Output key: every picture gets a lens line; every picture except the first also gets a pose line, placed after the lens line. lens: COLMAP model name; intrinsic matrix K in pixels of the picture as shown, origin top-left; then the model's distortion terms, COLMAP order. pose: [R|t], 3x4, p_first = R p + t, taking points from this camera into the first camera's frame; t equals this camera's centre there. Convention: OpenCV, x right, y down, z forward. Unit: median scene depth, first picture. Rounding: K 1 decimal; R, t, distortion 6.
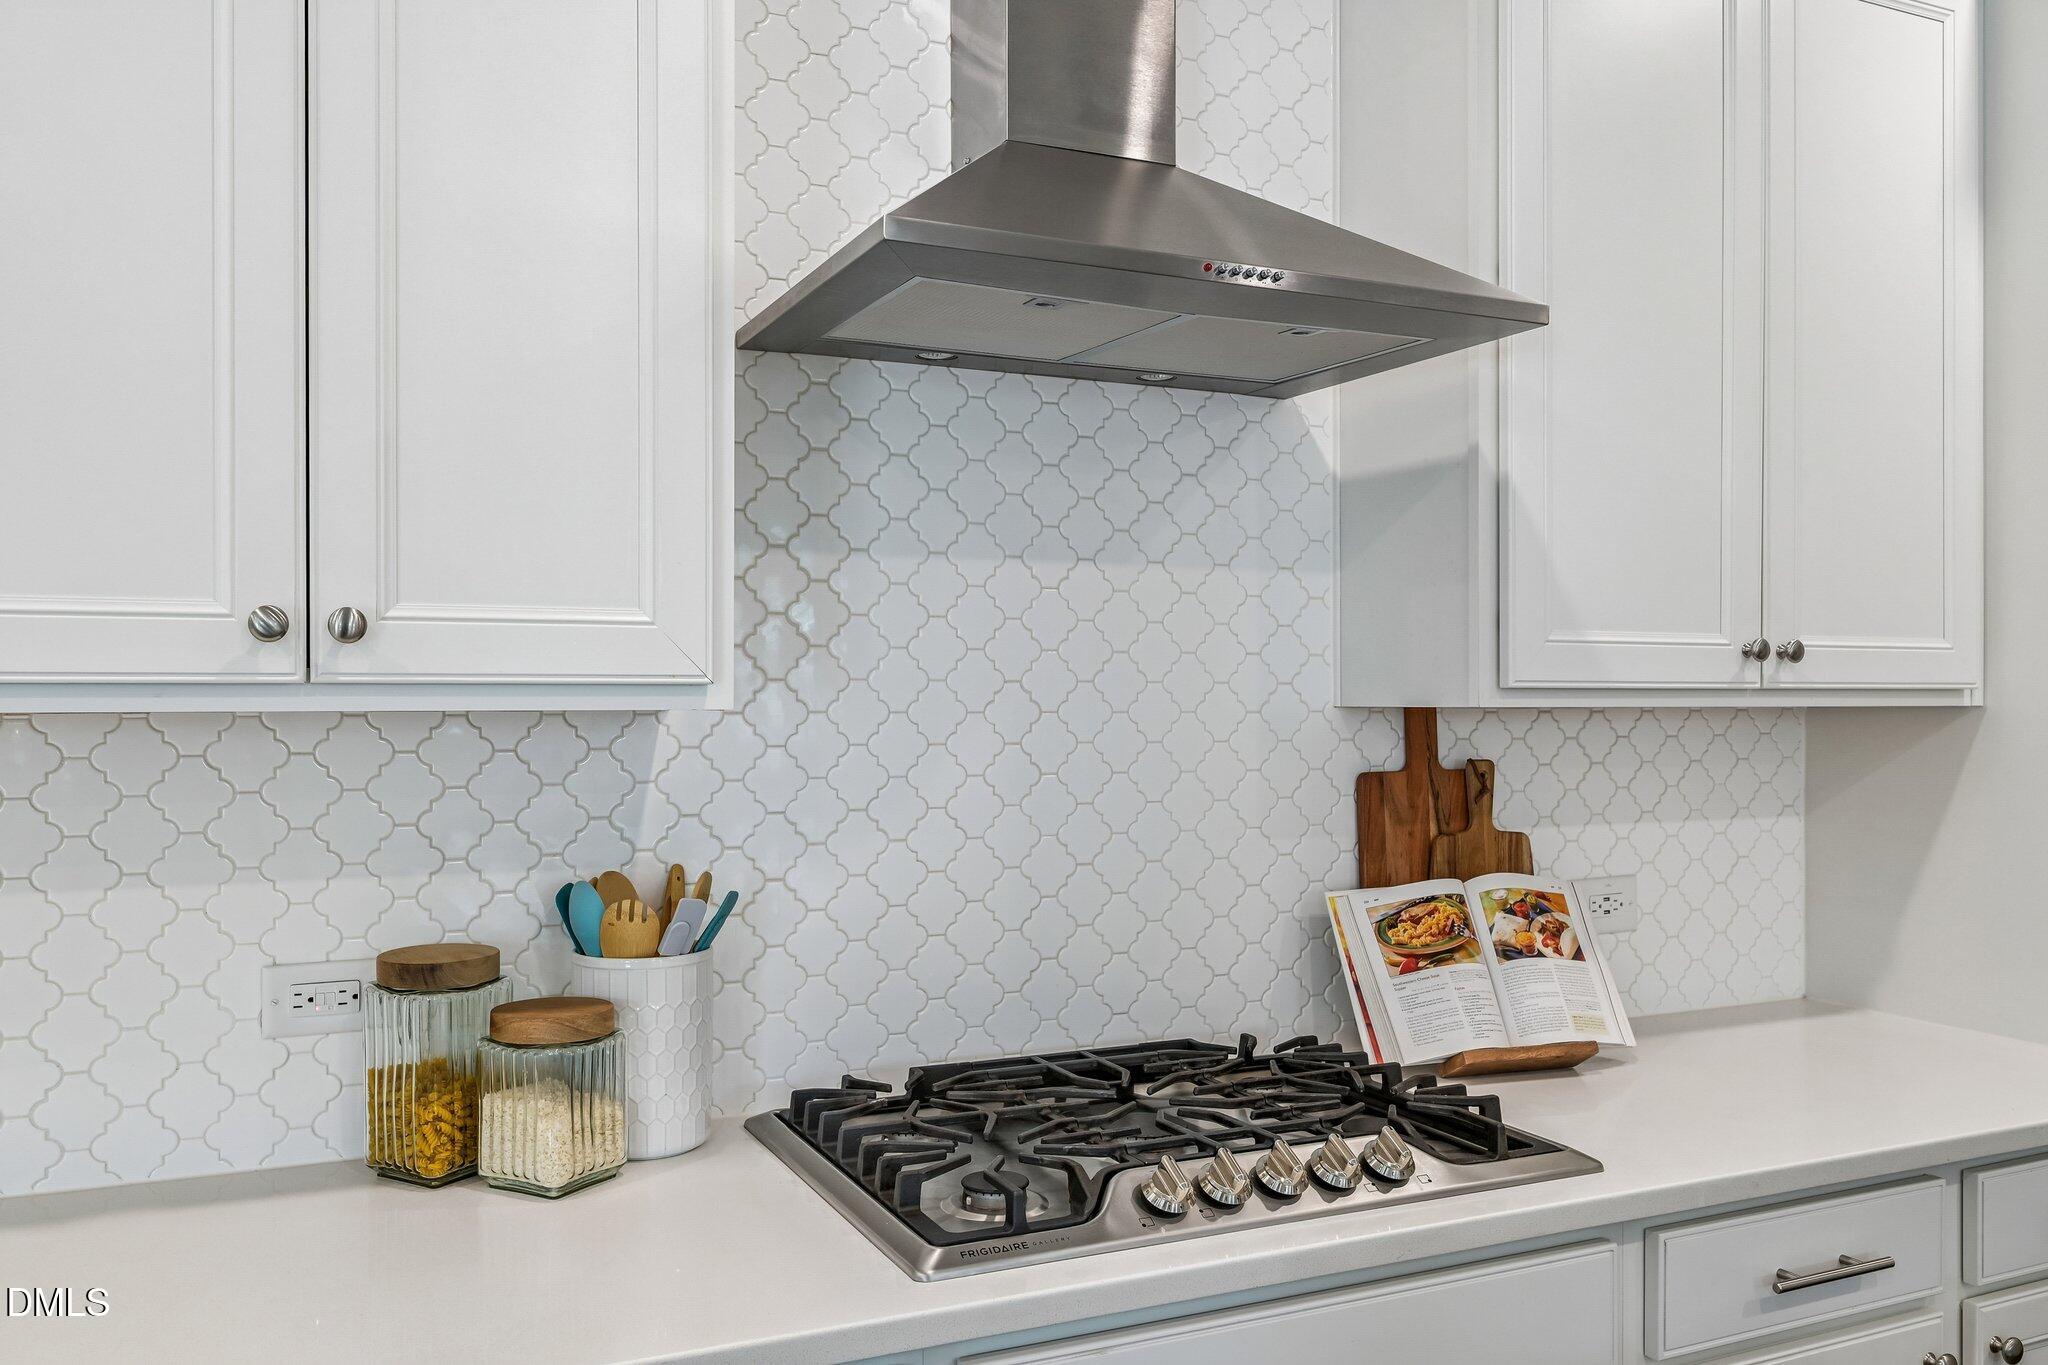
lens RADIAL K [[1615.9, 0, 1019.7], [0, 1615.9, 697.6], [0, 0, 1]] dist [-0.016804, -0.001771]
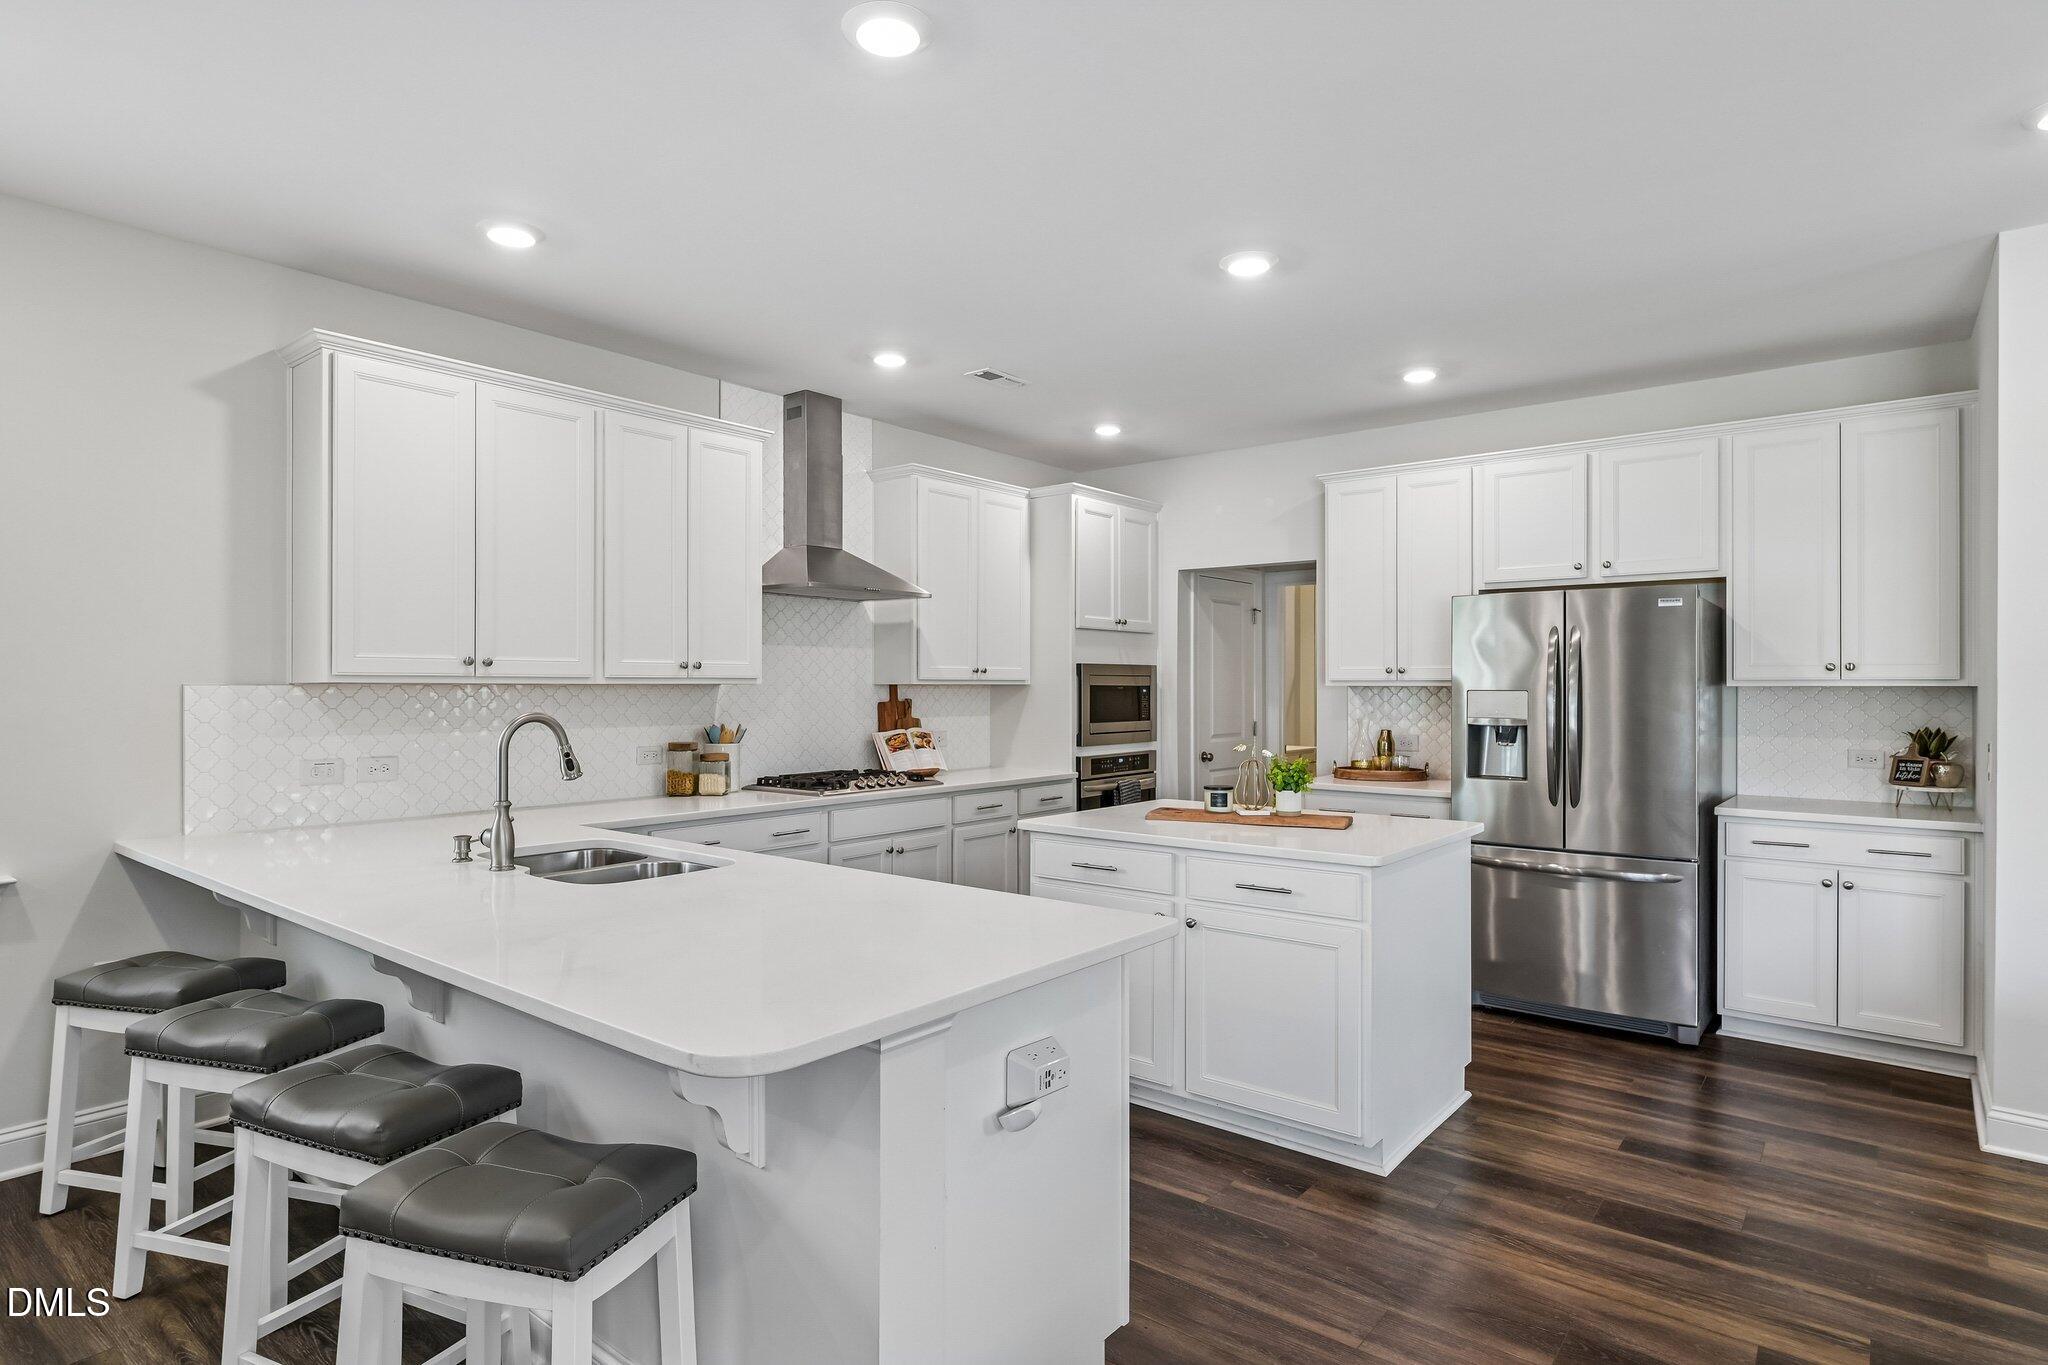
lens RADIAL K [[1108.8, 0, 1024.2], [0, 1108.8, 683.4], [0, 0, 1]] dist [-0.005848, -0.001173]
pose [[0.897208, 0.001522, 0.441606, -0.649910], [-0.000290, 0.999996, -0.002856, 0.010926], [-0.441609, 0.002435, 0.897205, -1.520928]]
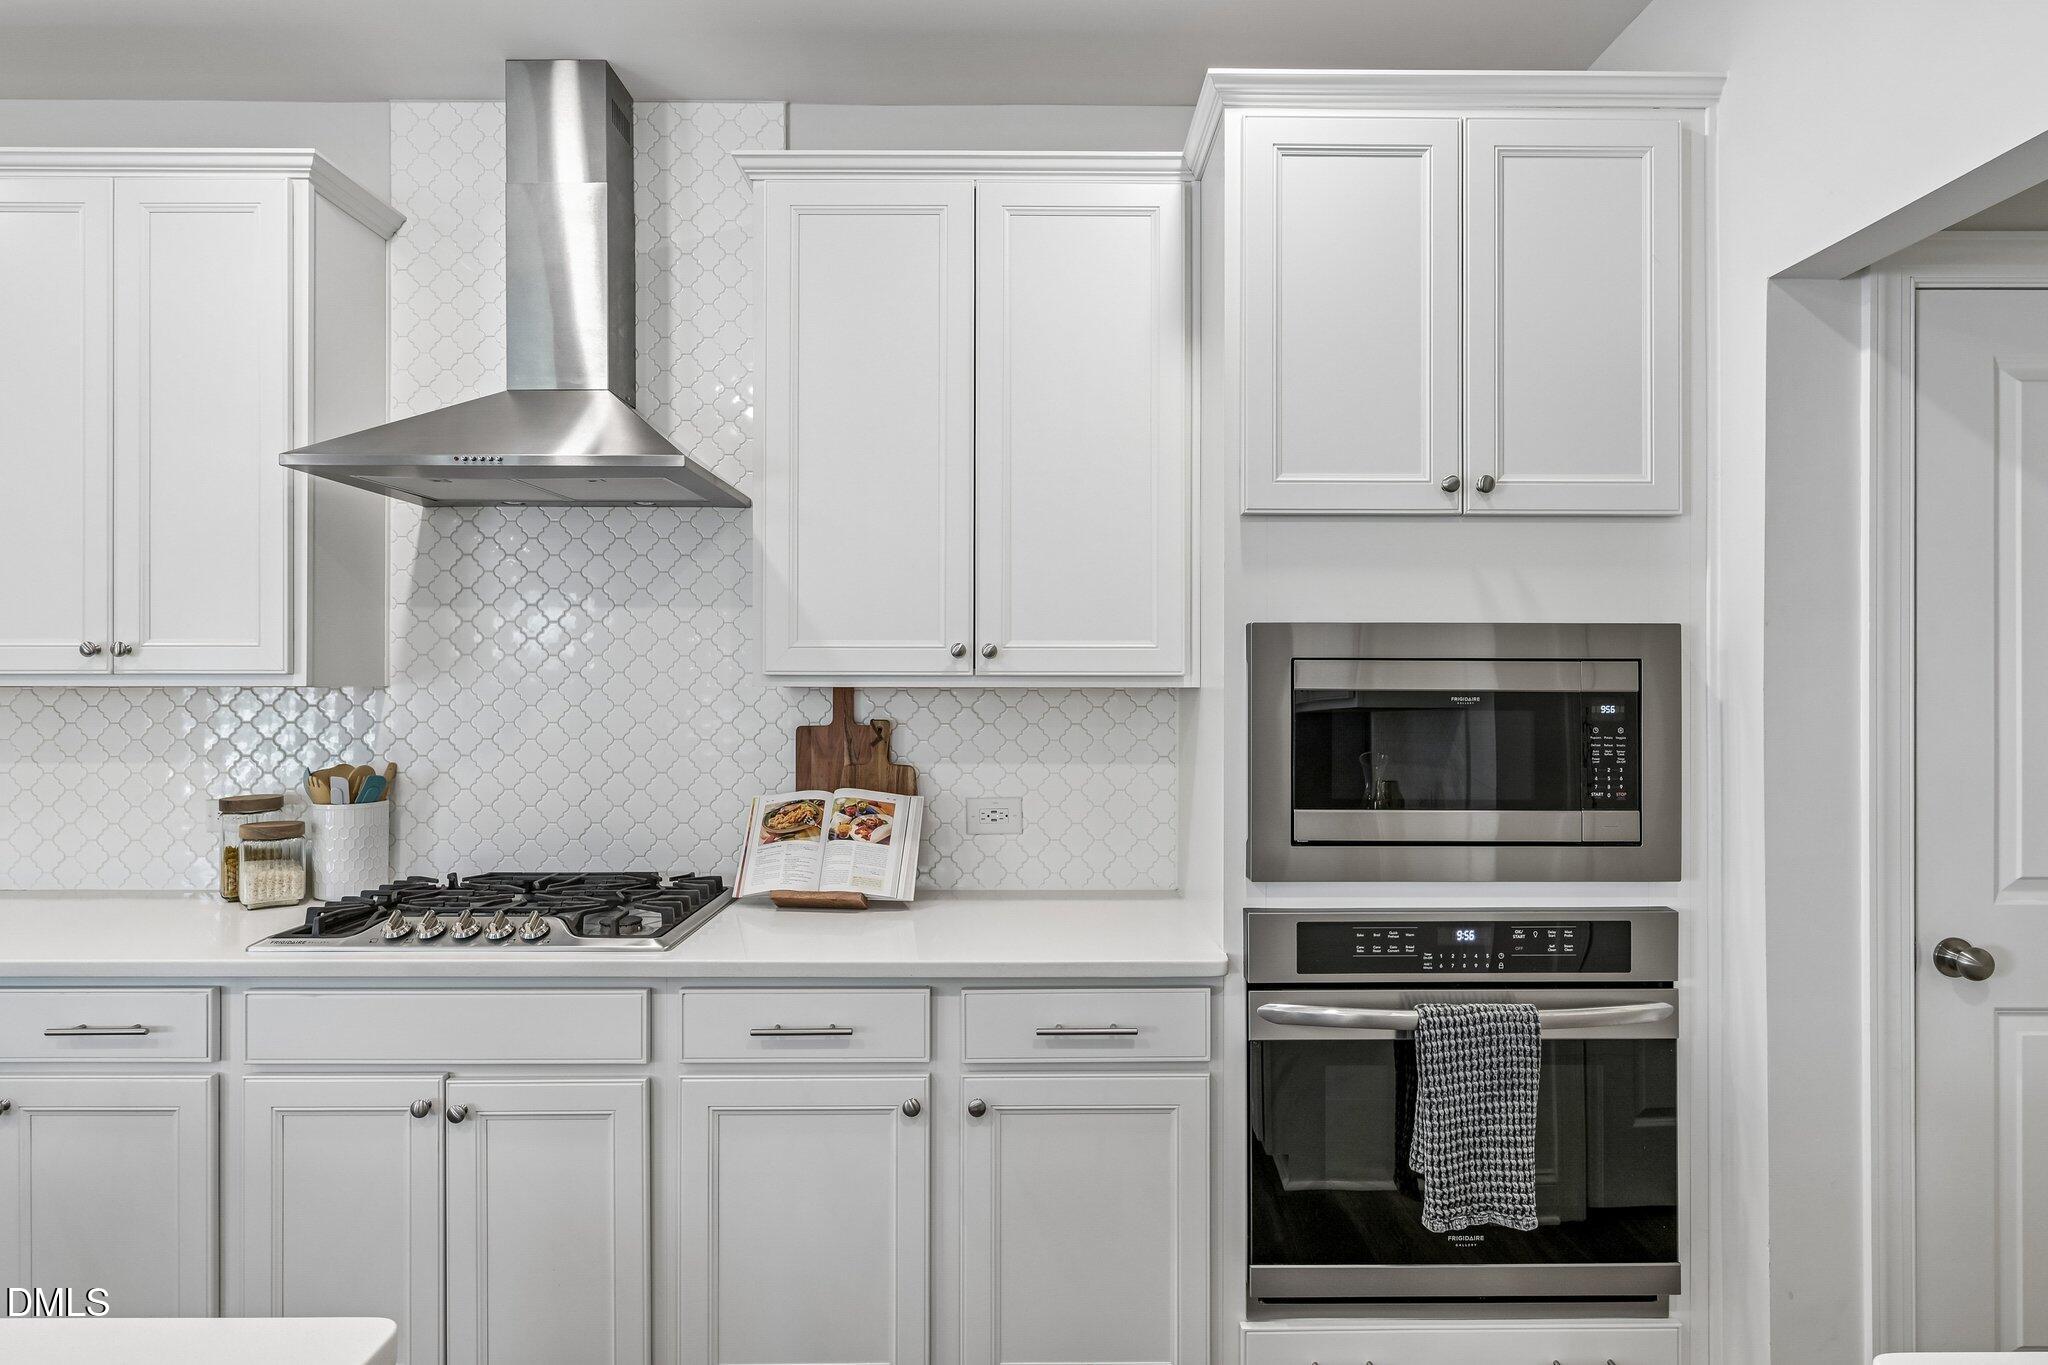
lens RADIAL K [[1108.8, 0, 1026.5], [0, 1108.8, 681.9], [0, 0, 1]] dist [-0.005848, -0.001173]
pose [[0.909175, 0.000997, -0.416412, 0.945655], [-0.000910, 1.000000, 0.000407, -0.000091], [0.416413, 0.000009, 0.909176, 0.051579]]
